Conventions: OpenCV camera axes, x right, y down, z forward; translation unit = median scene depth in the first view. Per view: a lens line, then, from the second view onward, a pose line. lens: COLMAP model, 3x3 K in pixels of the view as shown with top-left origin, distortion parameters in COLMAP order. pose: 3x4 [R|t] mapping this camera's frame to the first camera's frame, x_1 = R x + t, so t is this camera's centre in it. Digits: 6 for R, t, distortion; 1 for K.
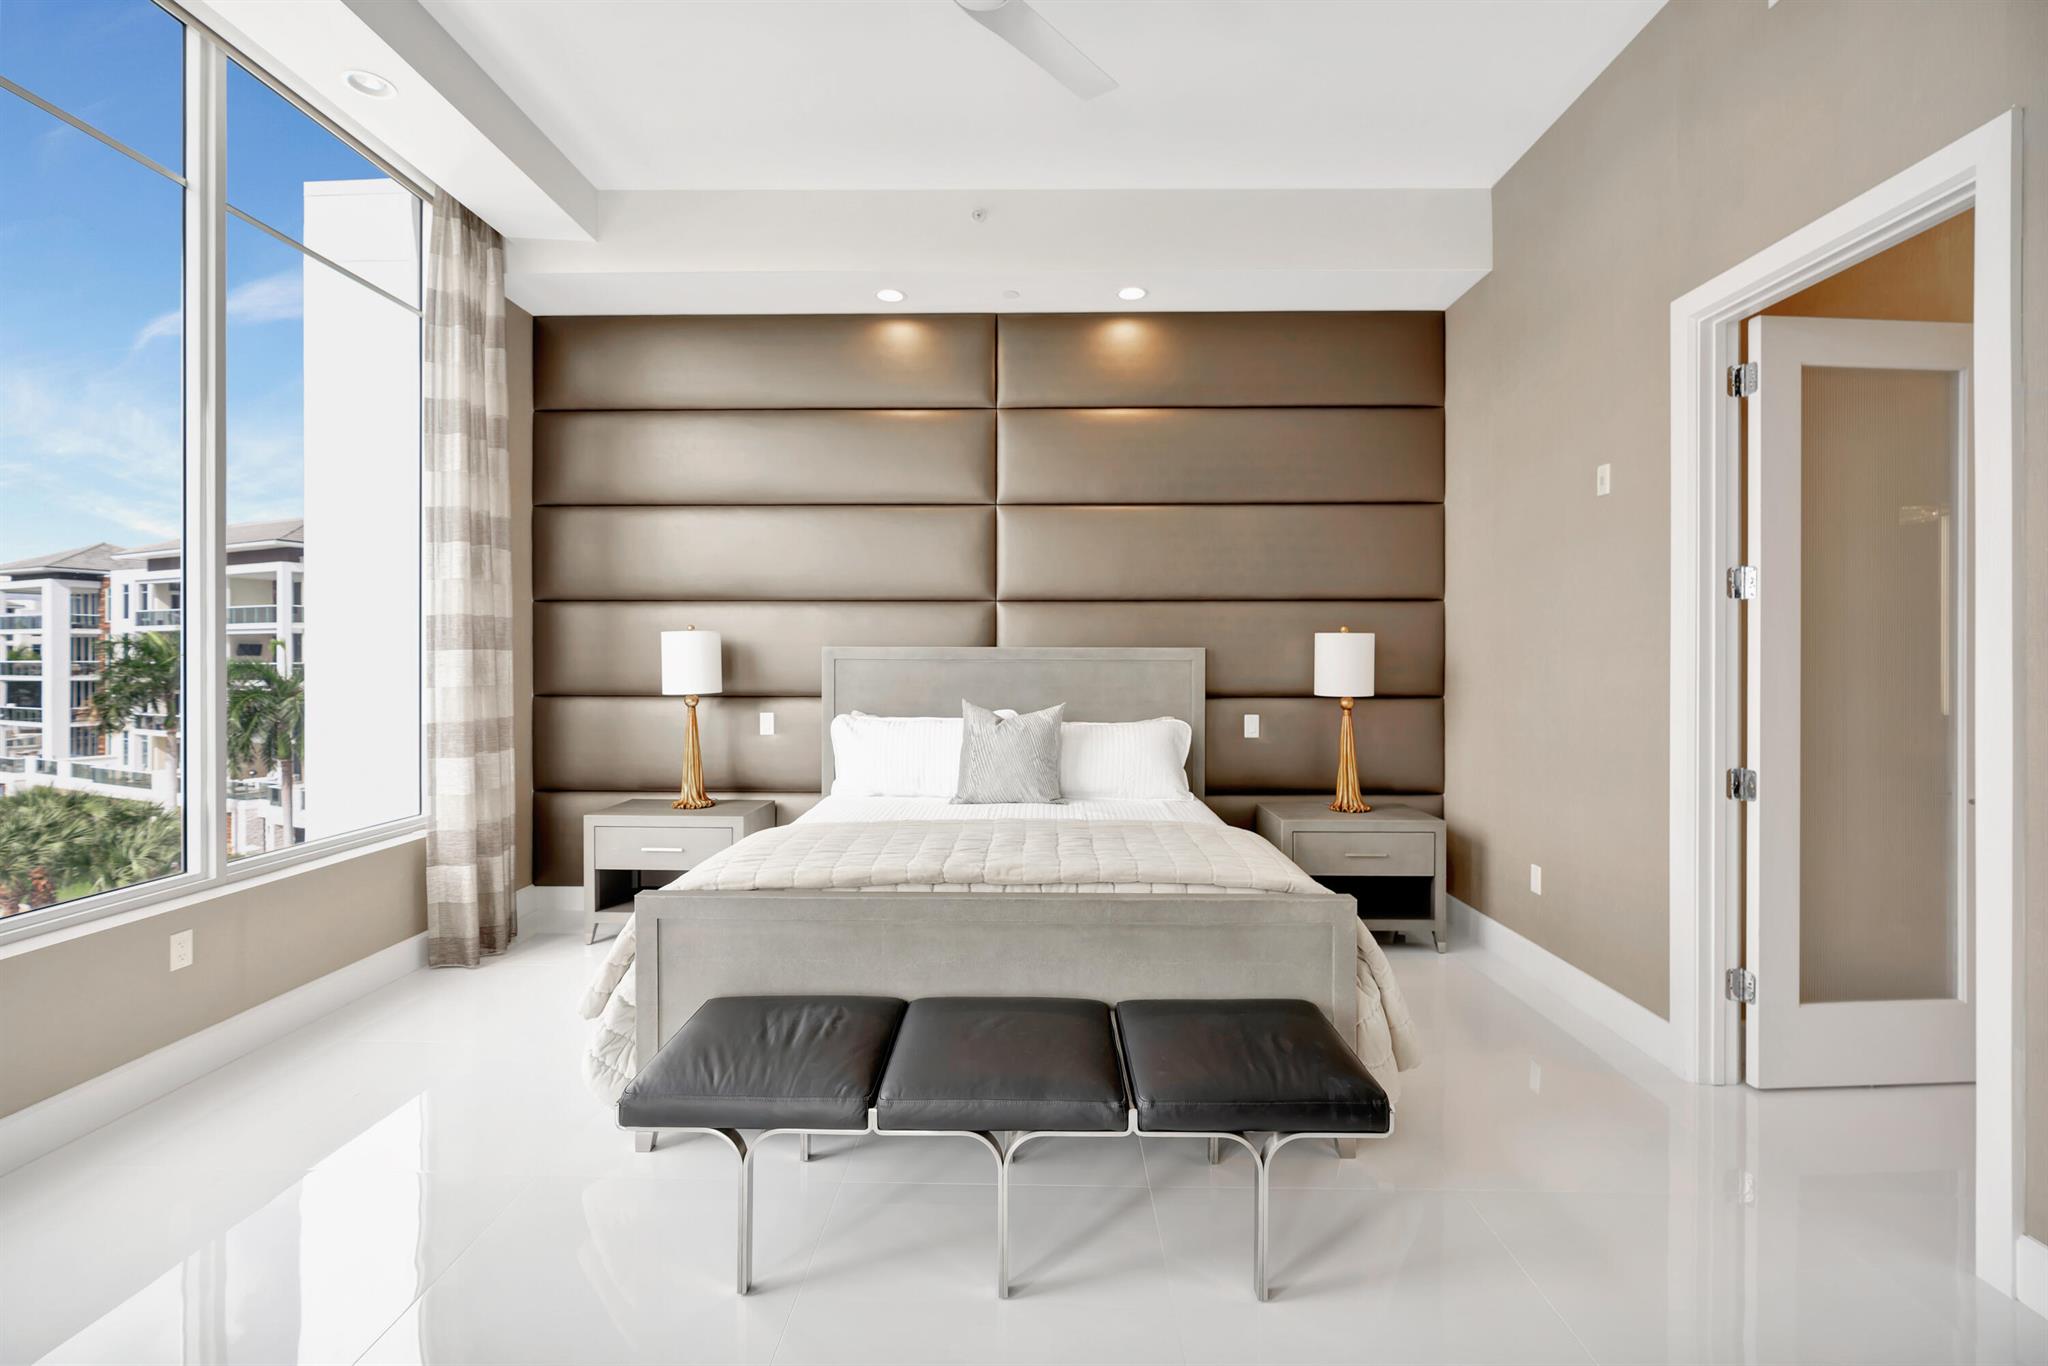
lens RADIAL K [[921.7, 0, 1013.2], [0, 921.7, 664.5], [0, 0, 1]] dist [-0.017540, 0.007179]
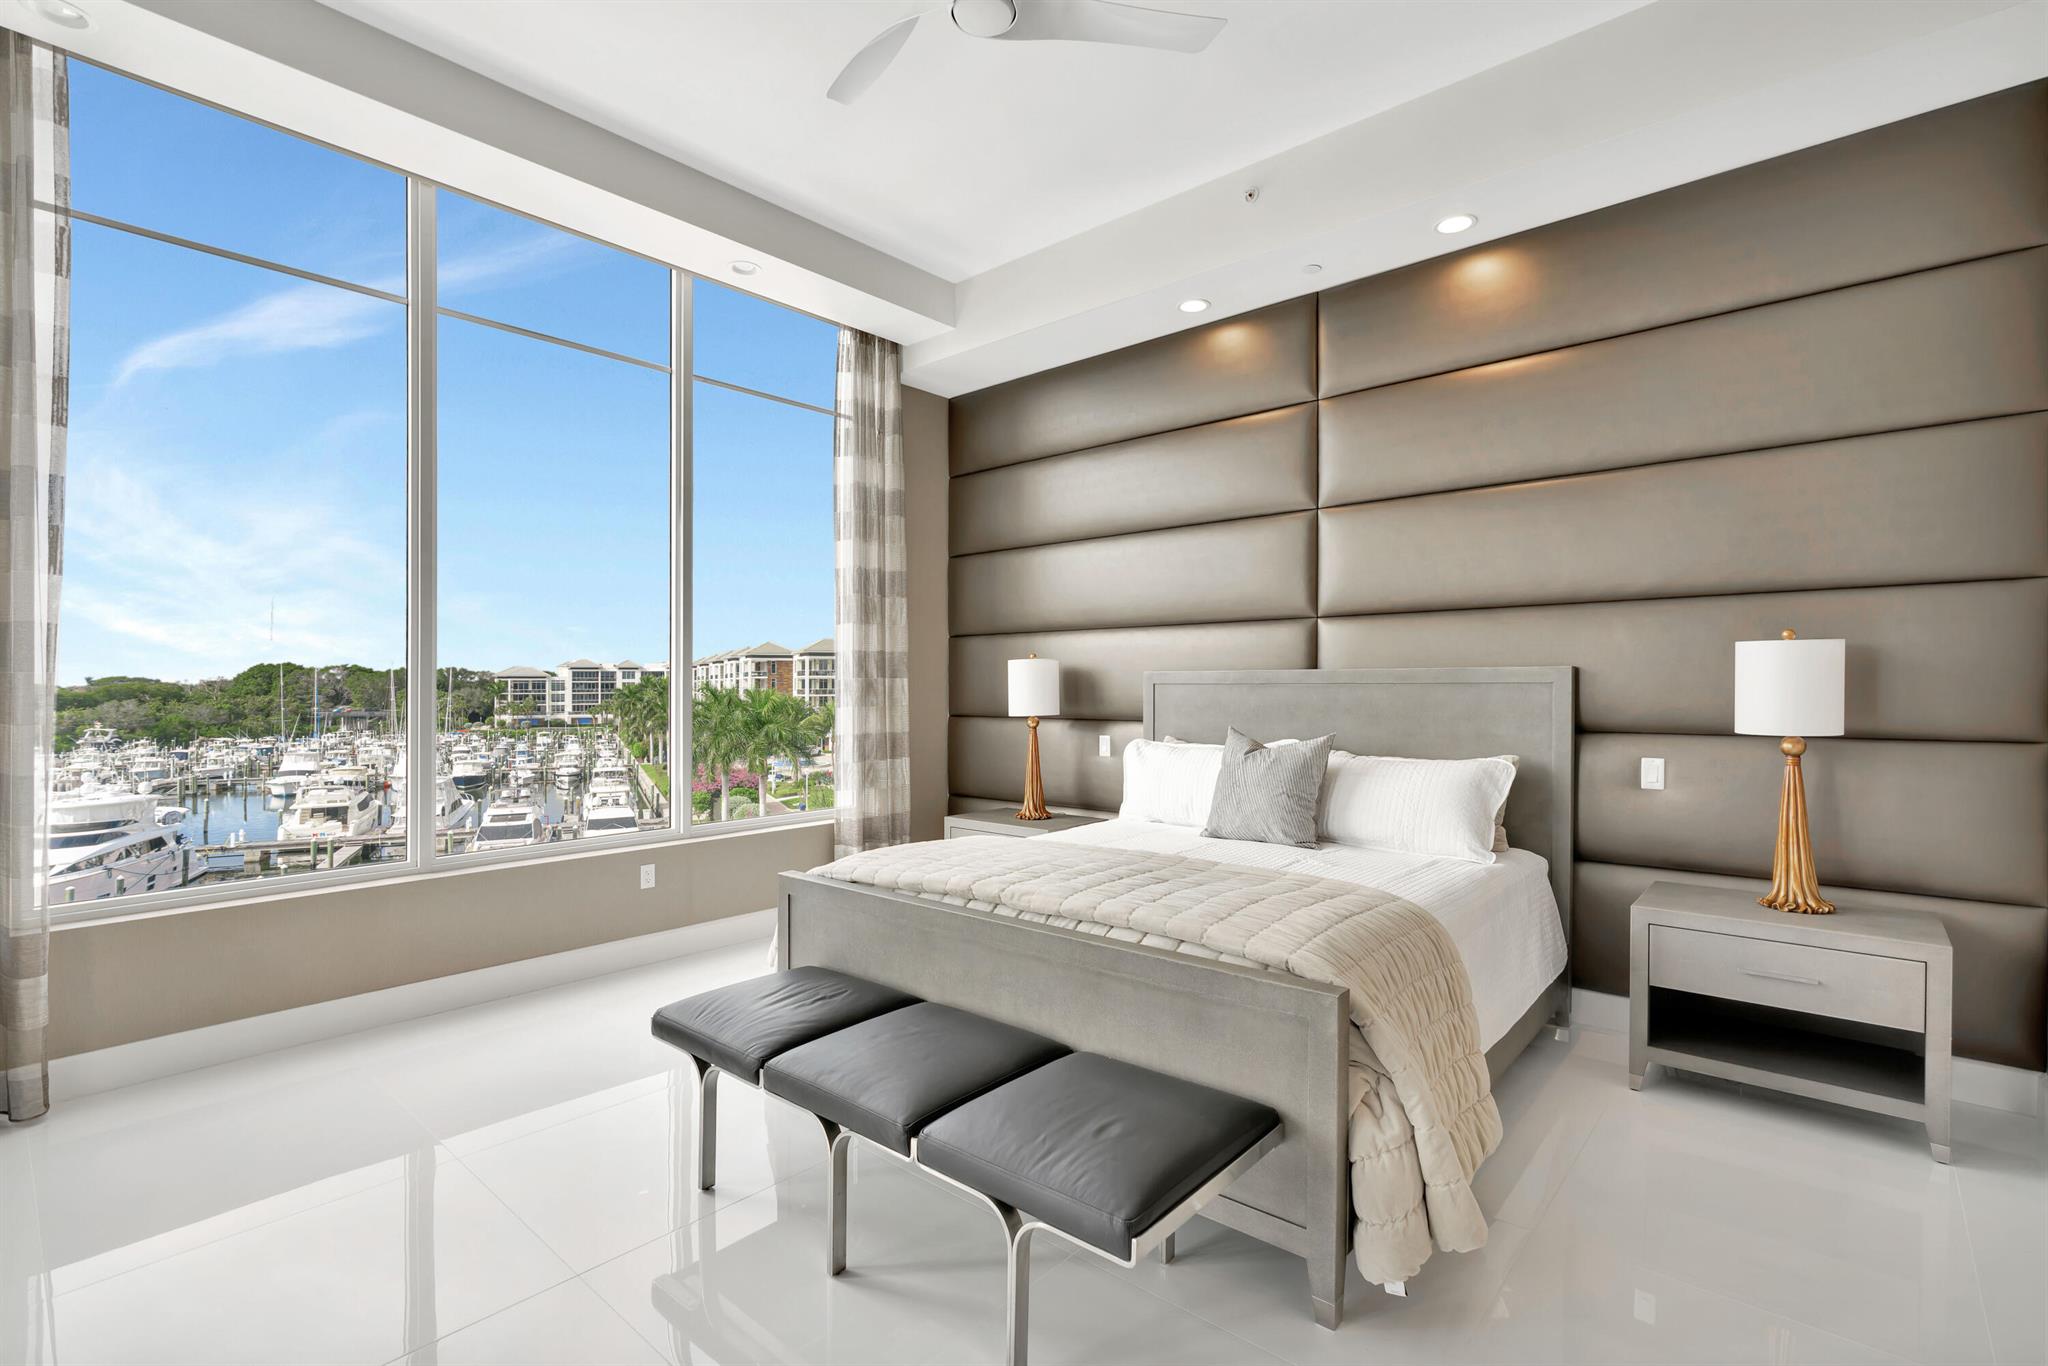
lens RADIAL K [[921.7, 0, 1027.2], [0, 921.7, 700.4], [0, 0, 1]] dist [-0.017540, 0.007179]
pose [[0.767474, 0.005608, -0.641056, 0.358398], [0.001742, 0.999940, 0.010834, 0.001608], [0.641078, -0.009432, 0.767418, 0.144842]]
